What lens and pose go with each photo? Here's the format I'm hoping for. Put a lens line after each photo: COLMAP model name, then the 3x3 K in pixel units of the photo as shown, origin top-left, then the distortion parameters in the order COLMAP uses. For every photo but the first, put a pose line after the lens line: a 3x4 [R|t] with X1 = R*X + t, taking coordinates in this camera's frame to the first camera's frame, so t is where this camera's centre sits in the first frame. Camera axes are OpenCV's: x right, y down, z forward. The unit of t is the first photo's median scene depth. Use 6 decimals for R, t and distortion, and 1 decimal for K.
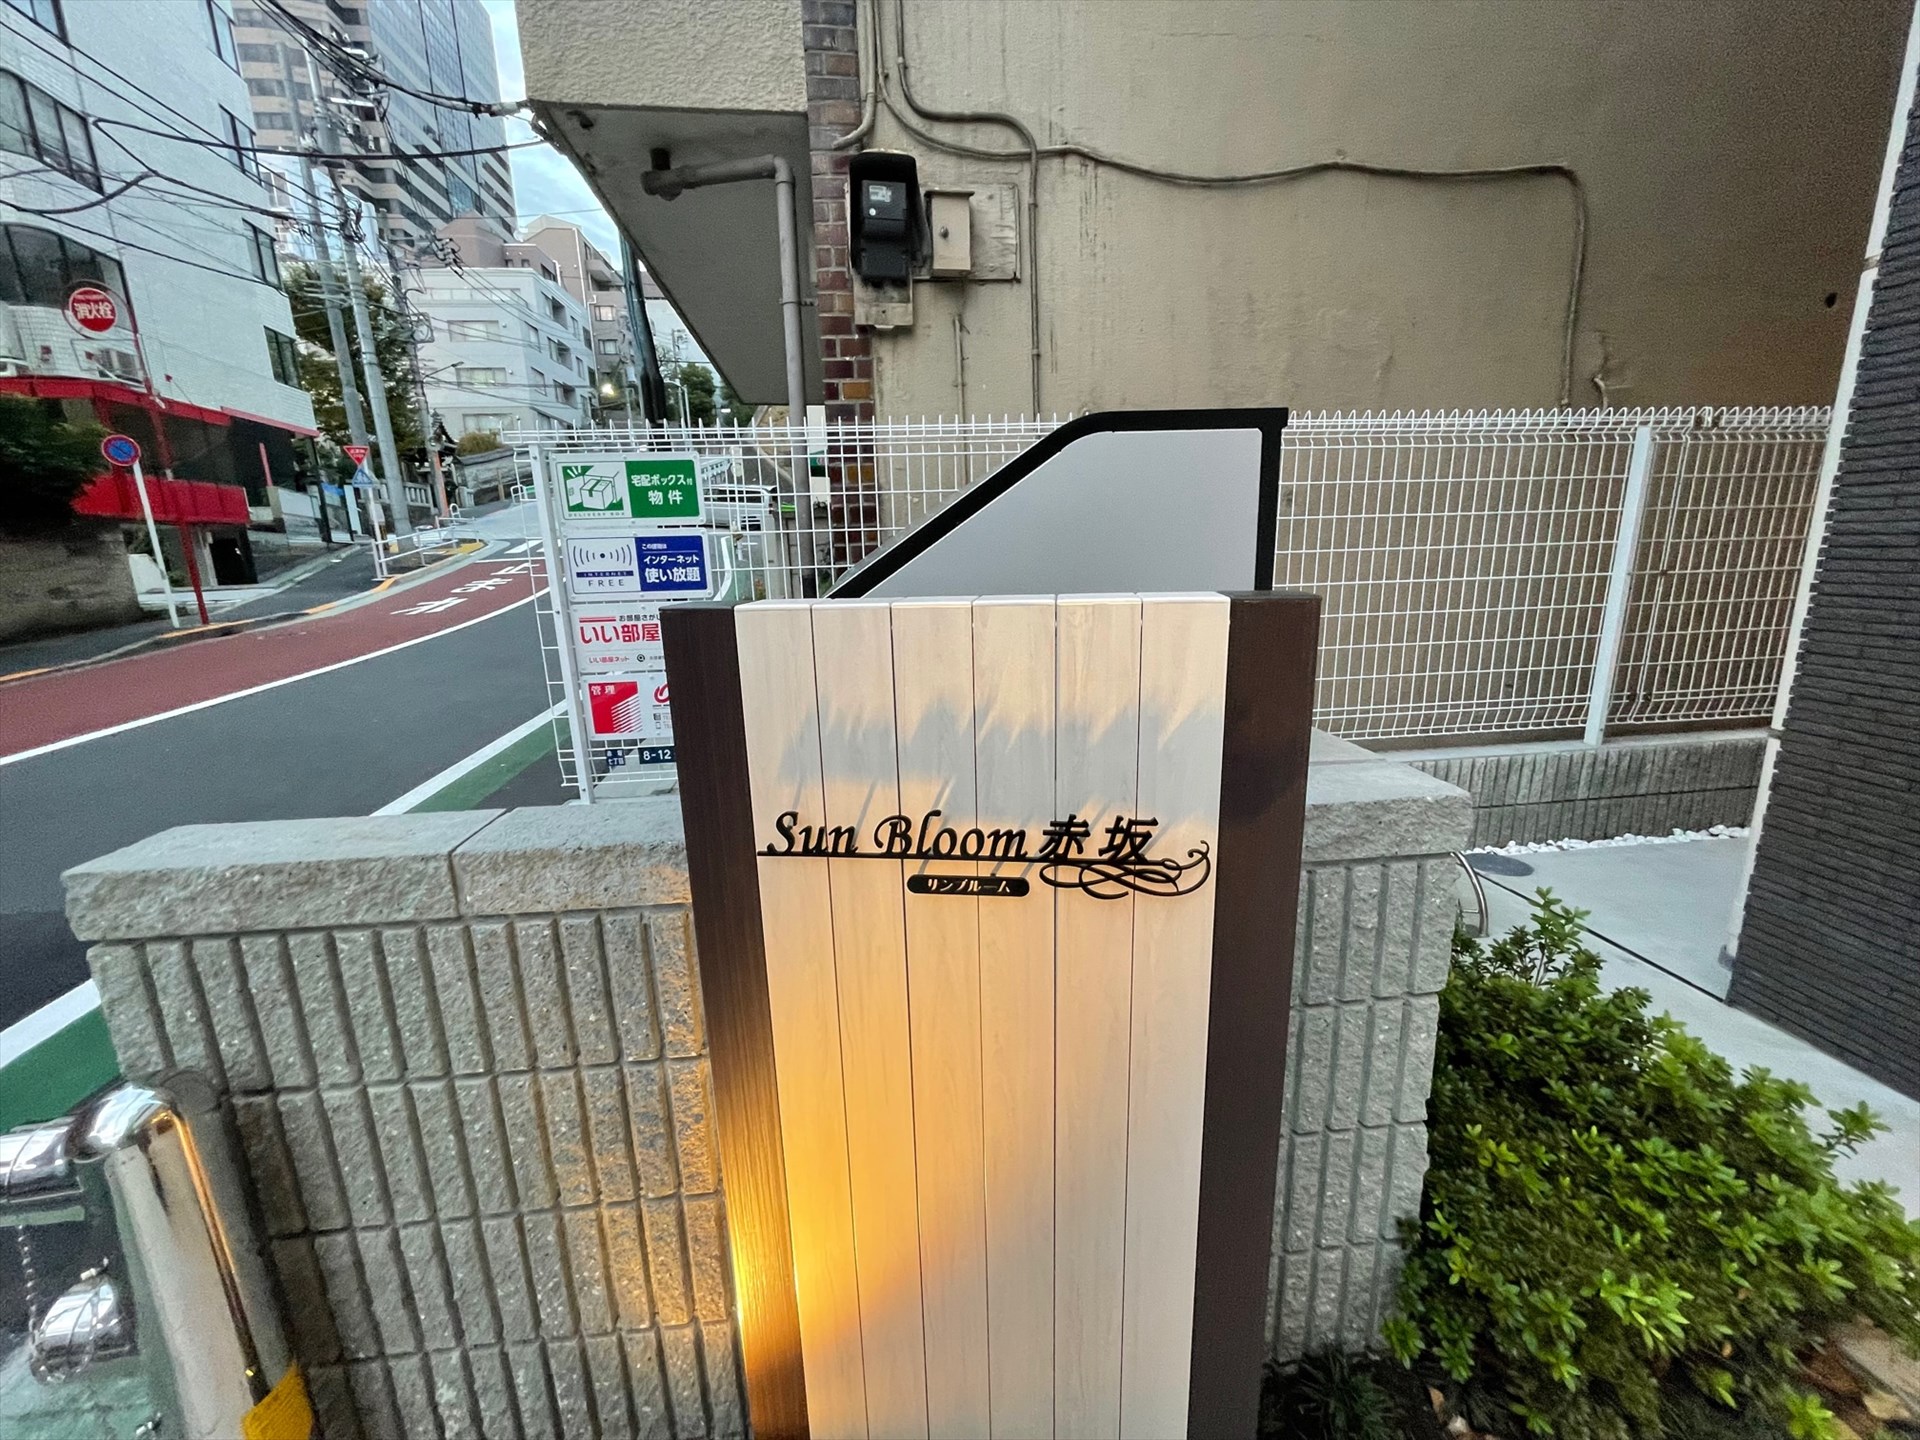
lens RADIAL K [[778.9, 0, 960.0], [0, 778.9, 720.0], [0, 0, 1]] dist [-0.000701, -0.000623]
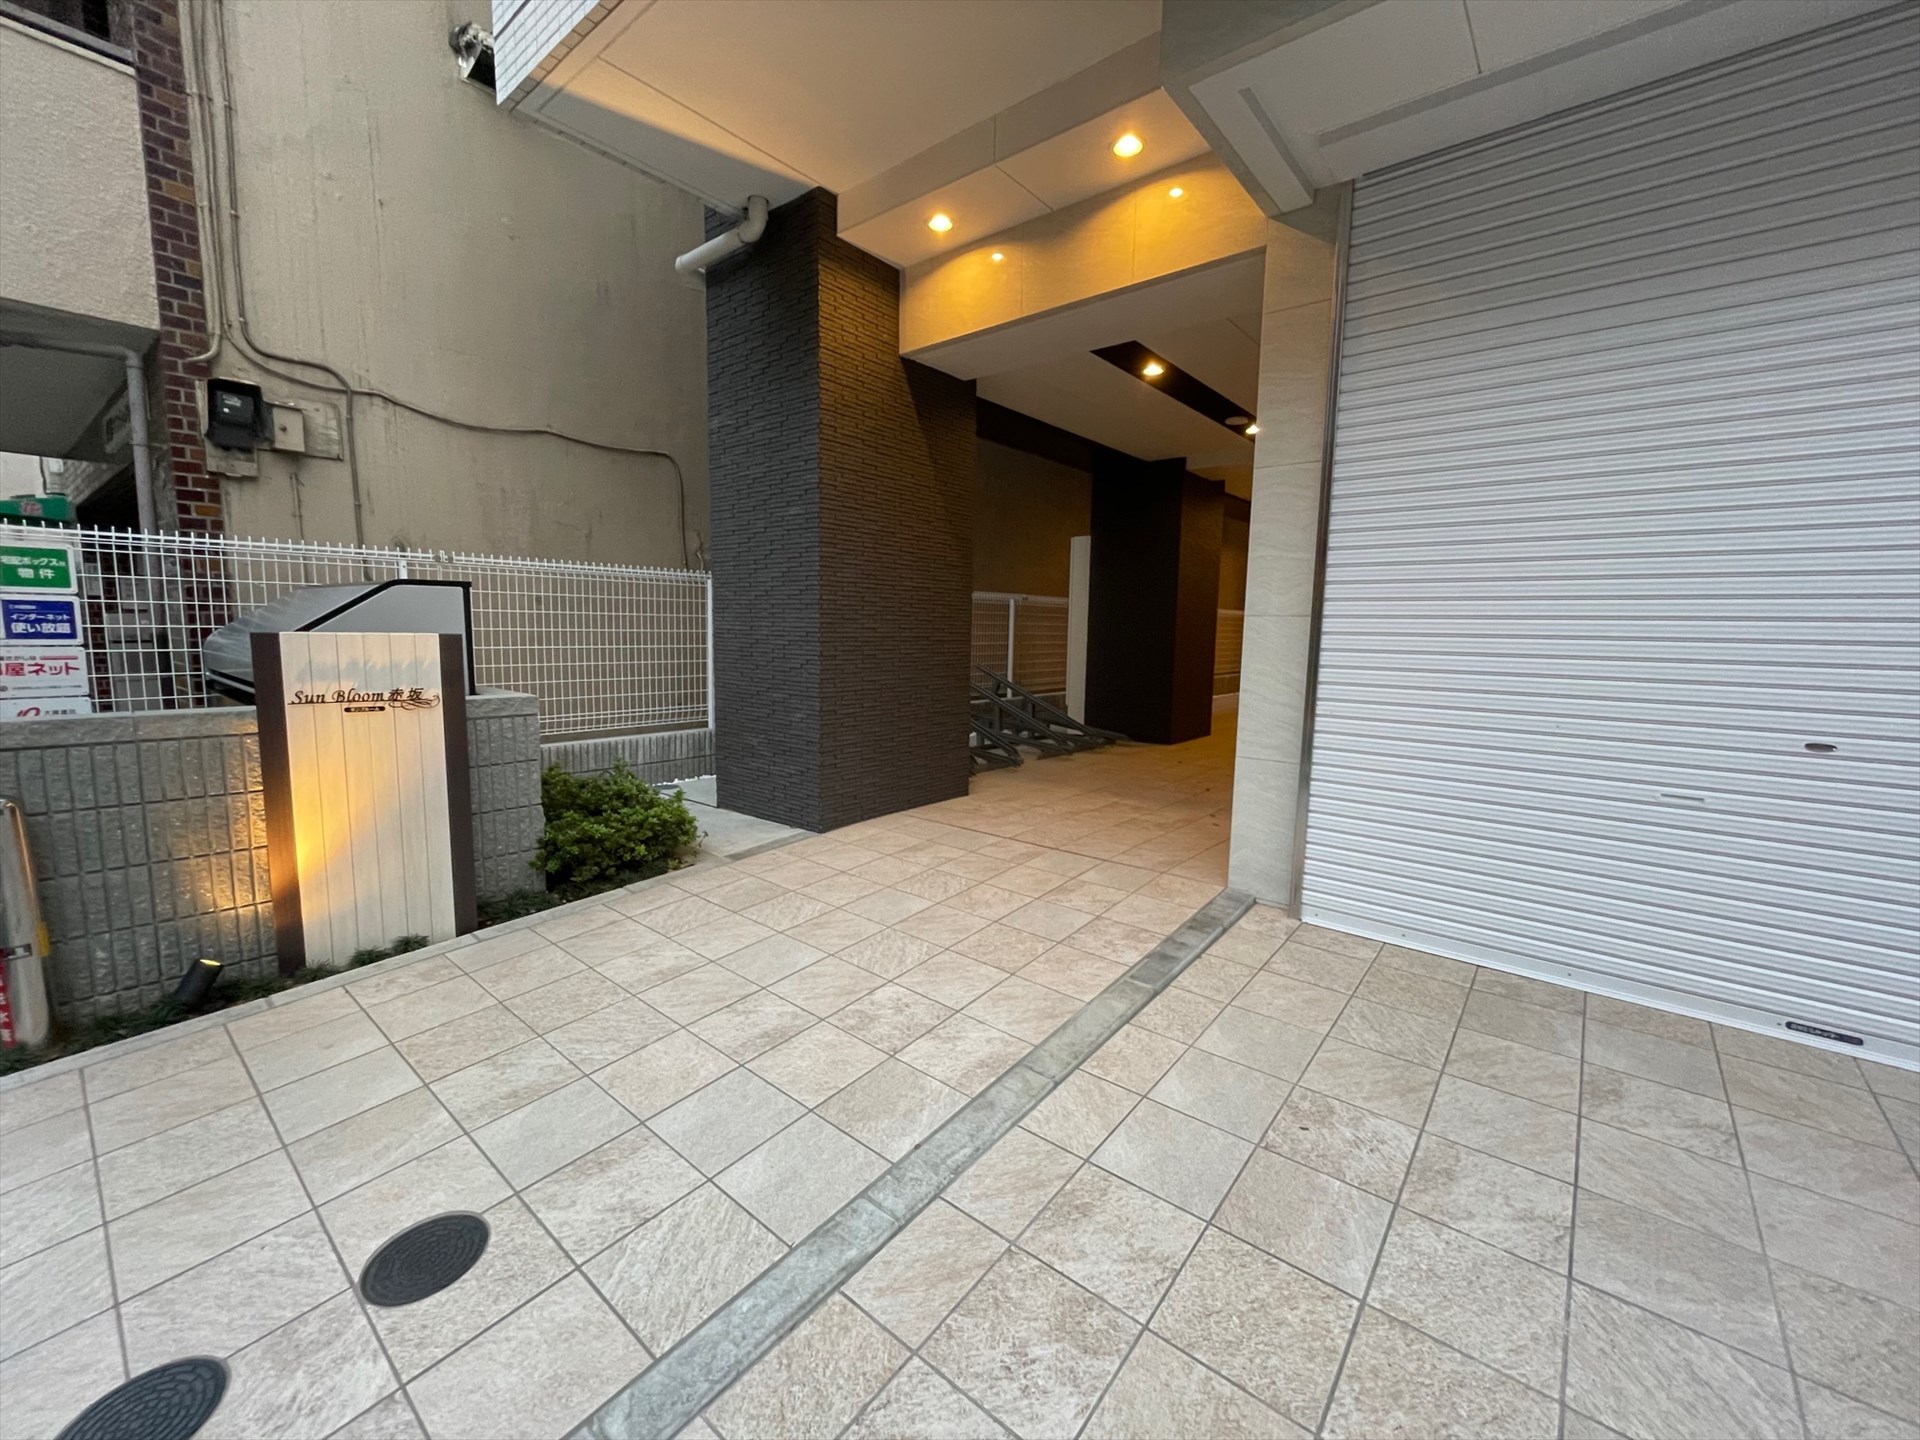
lens RADIAL K [[778.9, 0, 960.0], [0, 778.9, 720.0], [0, 0, 1]] dist [-0.000701, -0.000623]
pose [[0.719628, -0.040714, 0.693165, -0.155731], [0.114334, 0.991601, -0.060455, 0.242212], [-0.684882, 0.122757, 0.718239, -1.073378]]
